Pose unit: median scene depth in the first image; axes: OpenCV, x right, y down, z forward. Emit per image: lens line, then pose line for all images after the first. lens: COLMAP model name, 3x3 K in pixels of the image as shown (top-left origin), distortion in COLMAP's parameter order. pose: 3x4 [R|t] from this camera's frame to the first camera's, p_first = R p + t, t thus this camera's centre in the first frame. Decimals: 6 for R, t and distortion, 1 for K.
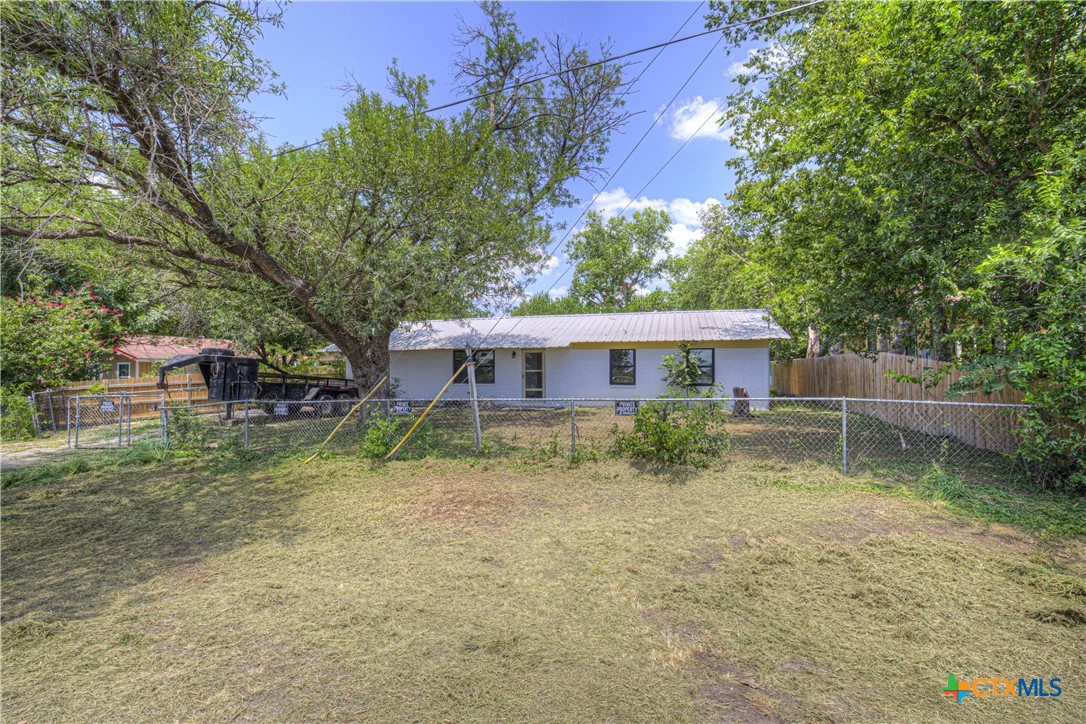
lens RADIAL K [[467.3, 0, 547.1], [0, 467.3, 366.2], [0, 0, 1]] dist [0.010562, -0.007235]
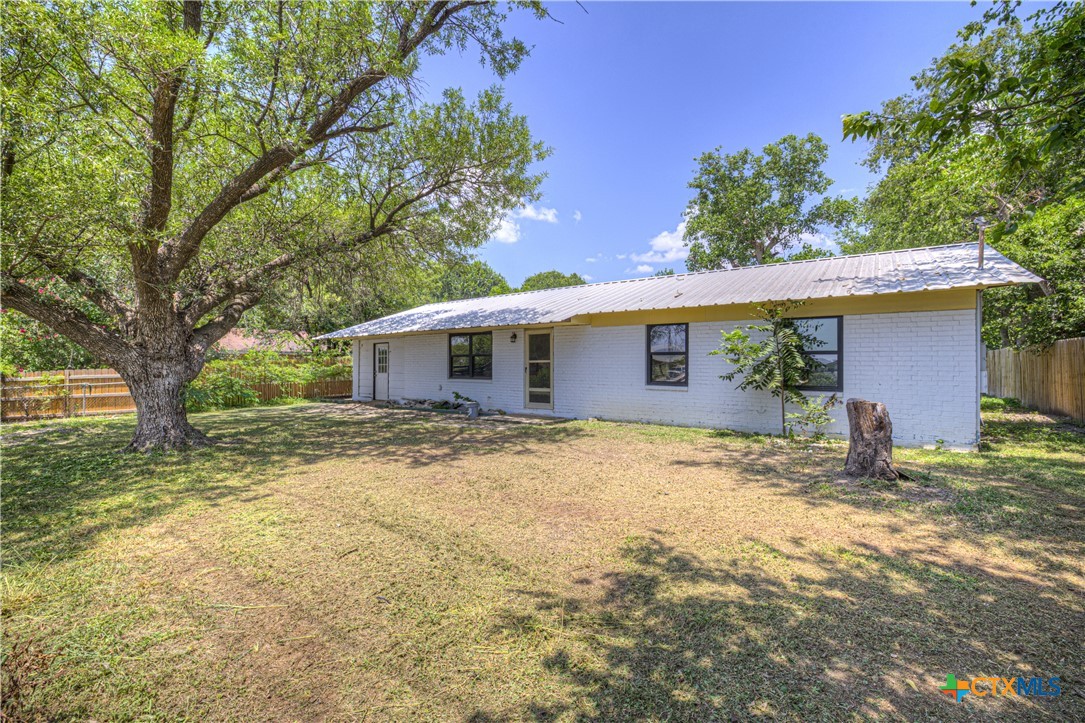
lens RADIAL K [[466.8, 0, 552.6], [0, 466.8, 351.7], [0, 0, 1]] dist [0.010562, -0.007235]
pose [[0.938759, -0.006116, -0.344519, 0.208280], [-0.000774, 0.999802, -0.019859, 0.008666], [0.344573, 0.018909, 0.938569, 0.374664]]
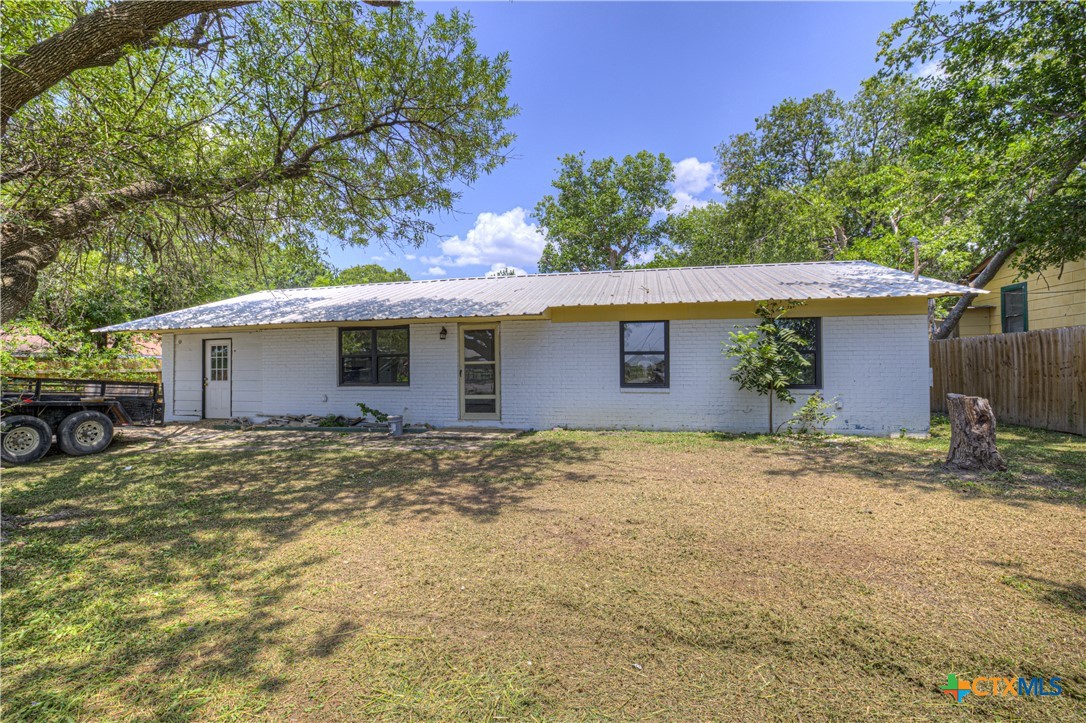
lens RADIAL K [[467.3, 0, 544.2], [0, 467.3, 362.9], [0, 0, 1]] dist [0.010562, -0.007235]
pose [[0.998303, -0.006730, 0.057843, 0.015160], [0.006772, 0.999977, -0.000540, 0.010281], [-0.057838, 0.000931, 0.998326, 0.432043]]
